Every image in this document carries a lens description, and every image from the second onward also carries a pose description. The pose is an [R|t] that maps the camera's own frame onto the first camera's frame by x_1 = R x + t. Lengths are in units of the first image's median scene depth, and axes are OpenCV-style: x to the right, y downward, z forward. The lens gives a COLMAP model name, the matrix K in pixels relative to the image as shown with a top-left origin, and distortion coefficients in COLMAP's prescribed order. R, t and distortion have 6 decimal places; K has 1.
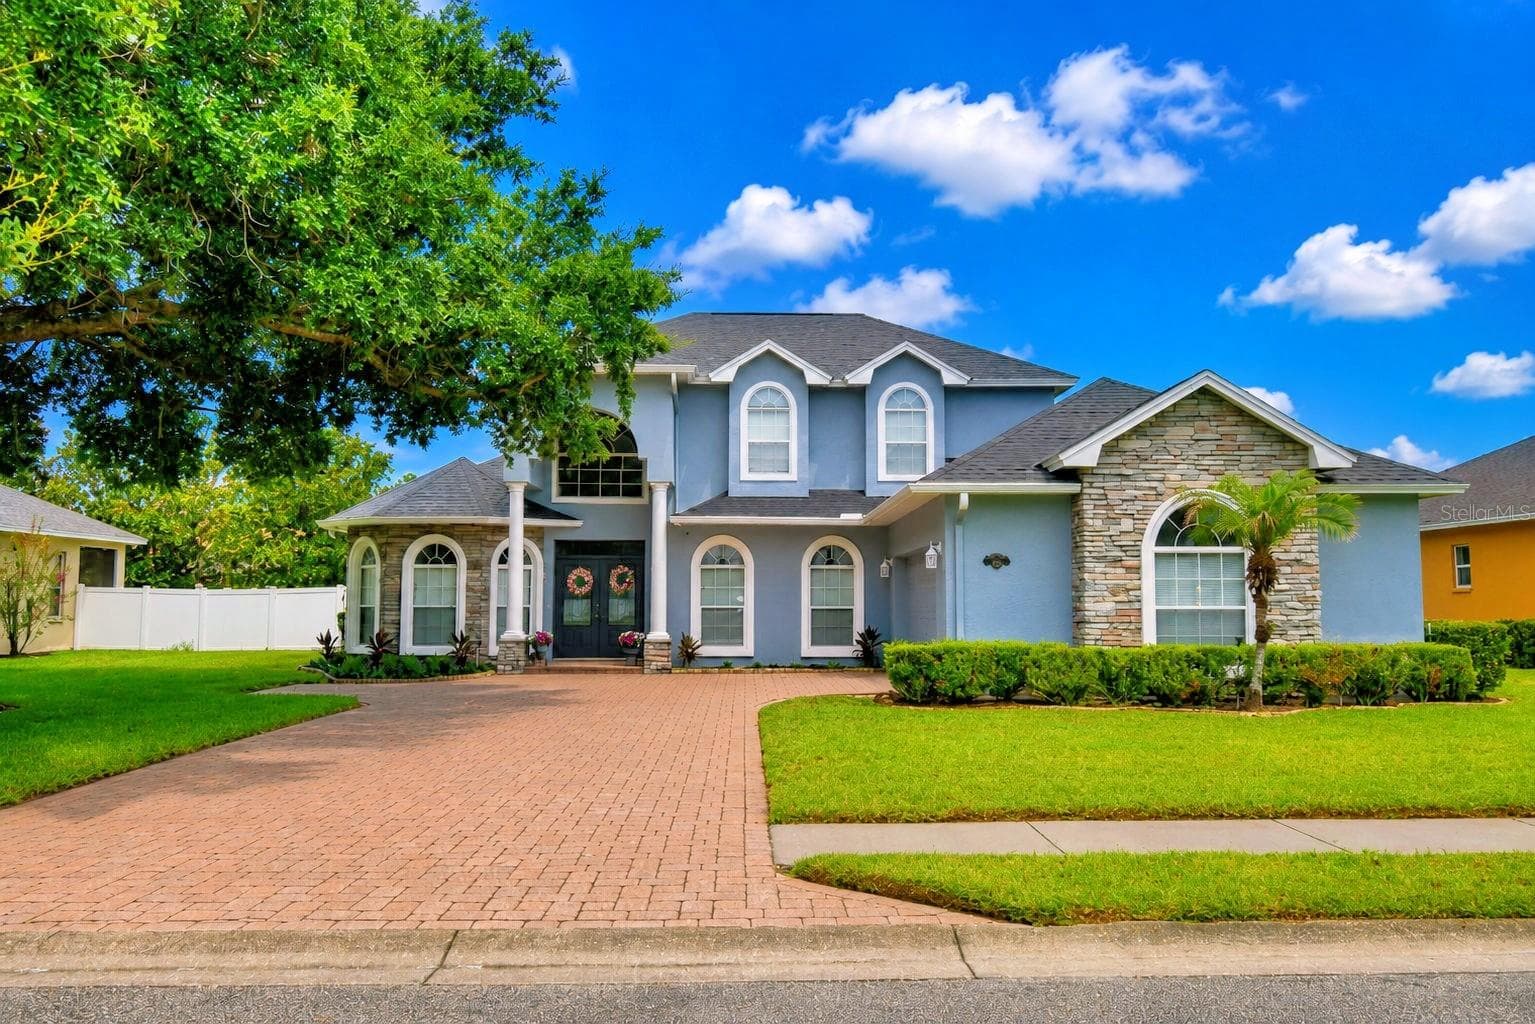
lens RADIAL K [[1135.6, 0, 767.5], [0, 1135.6, 512.0], [0, 0, 1]] dist [-0.004818, -0.001394]
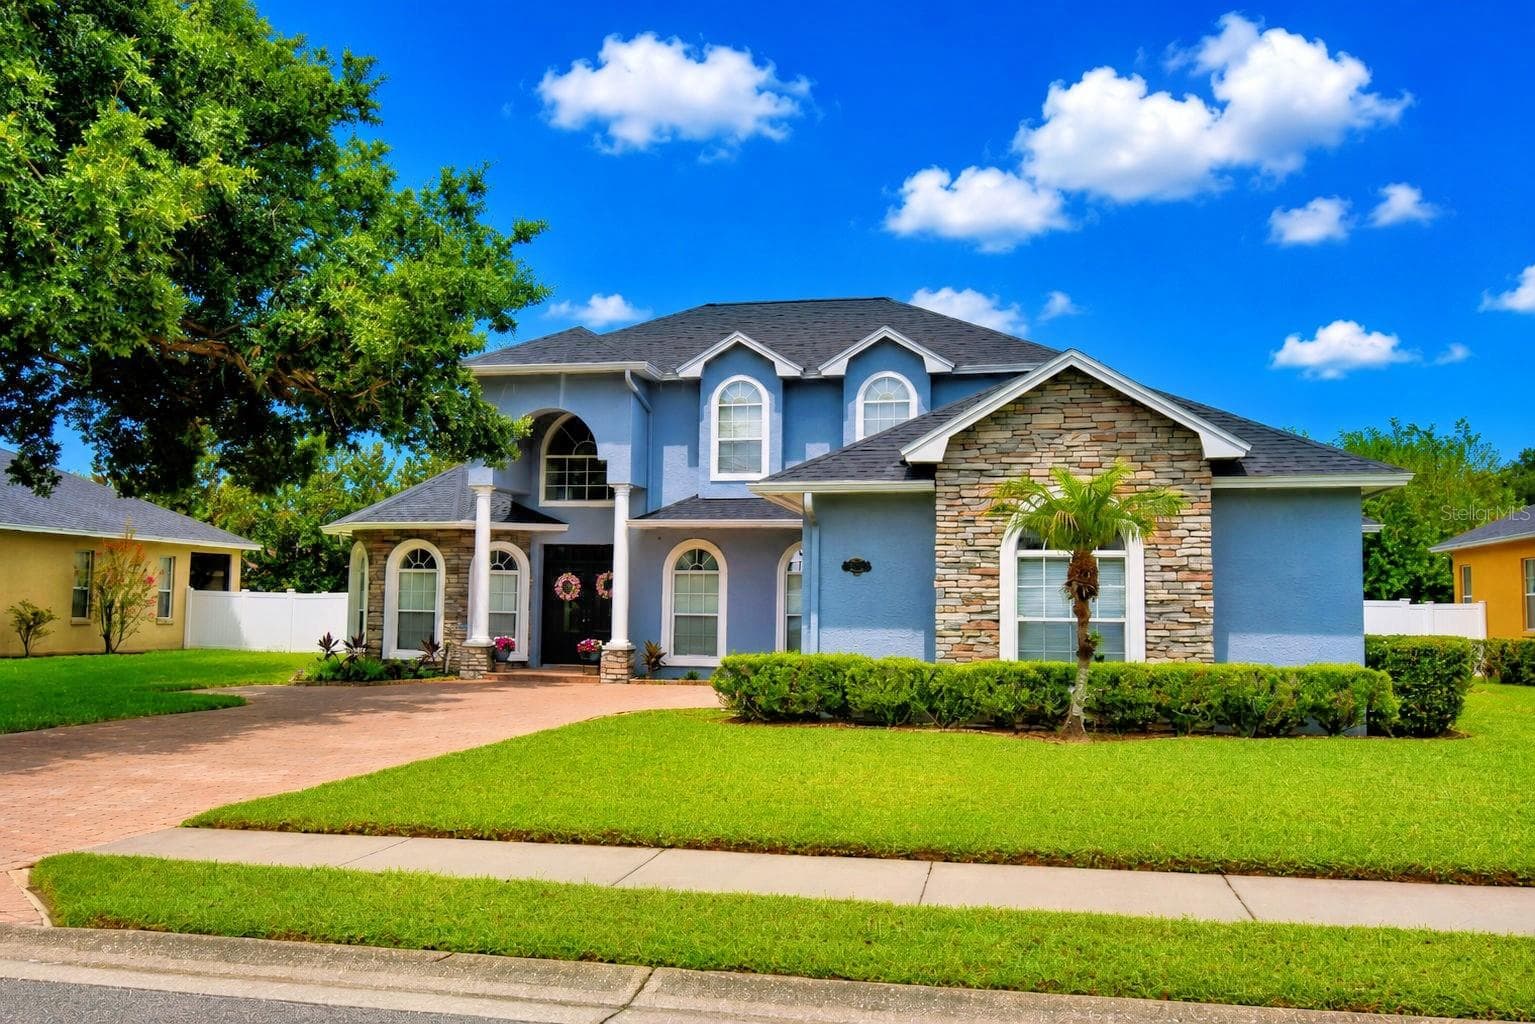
lens RADIAL K [[1226.3, 0, 767.5], [0, 1226.3, 512.0], [0, 0, 1]] dist [-0.005347, -0.005553]
pose [[0.975330, -0.008853, -0.220575, 0.251090], [0.008664, 0.999961, -0.001823, 0.000234], [0.220583, -0.000134, 0.975368, 0.015690]]
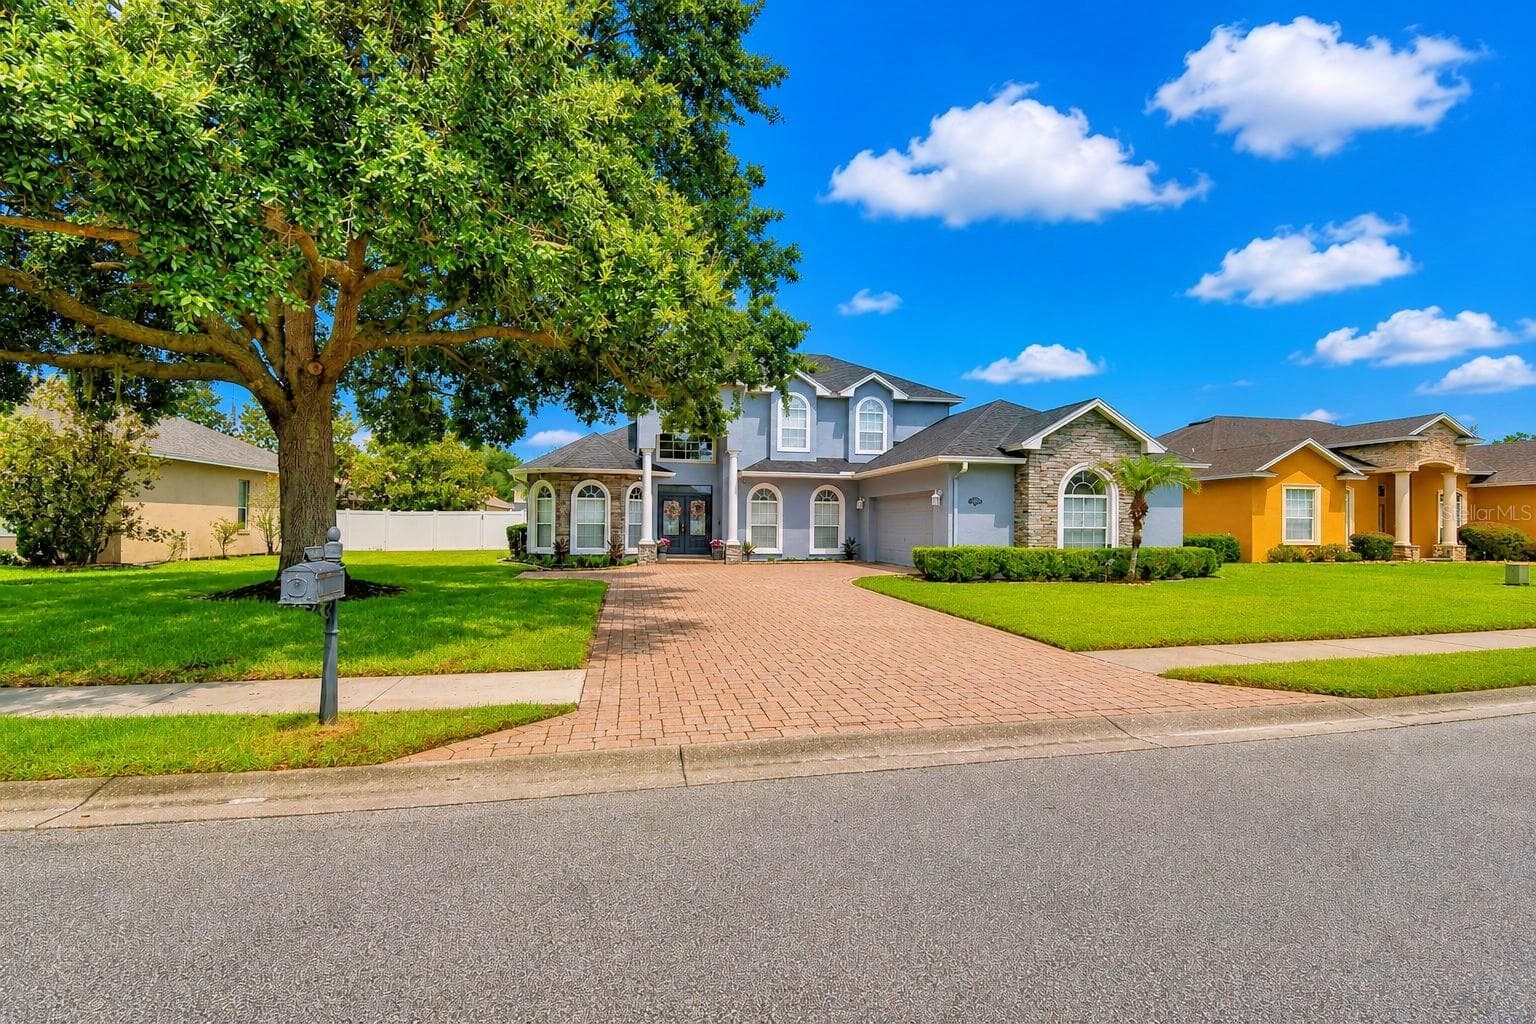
lens RADIAL K [[660.9, 0, 768.0], [0, 660.9, 512.0], [0, 0, 1]] dist [0.000289, -0.000004]
pose [[0.983300, 0.010108, 0.181709, -0.219420], [-0.021729, 0.997835, 0.062076, 0.002137], [-0.180688, -0.064988, 0.981391, 0.029516]]
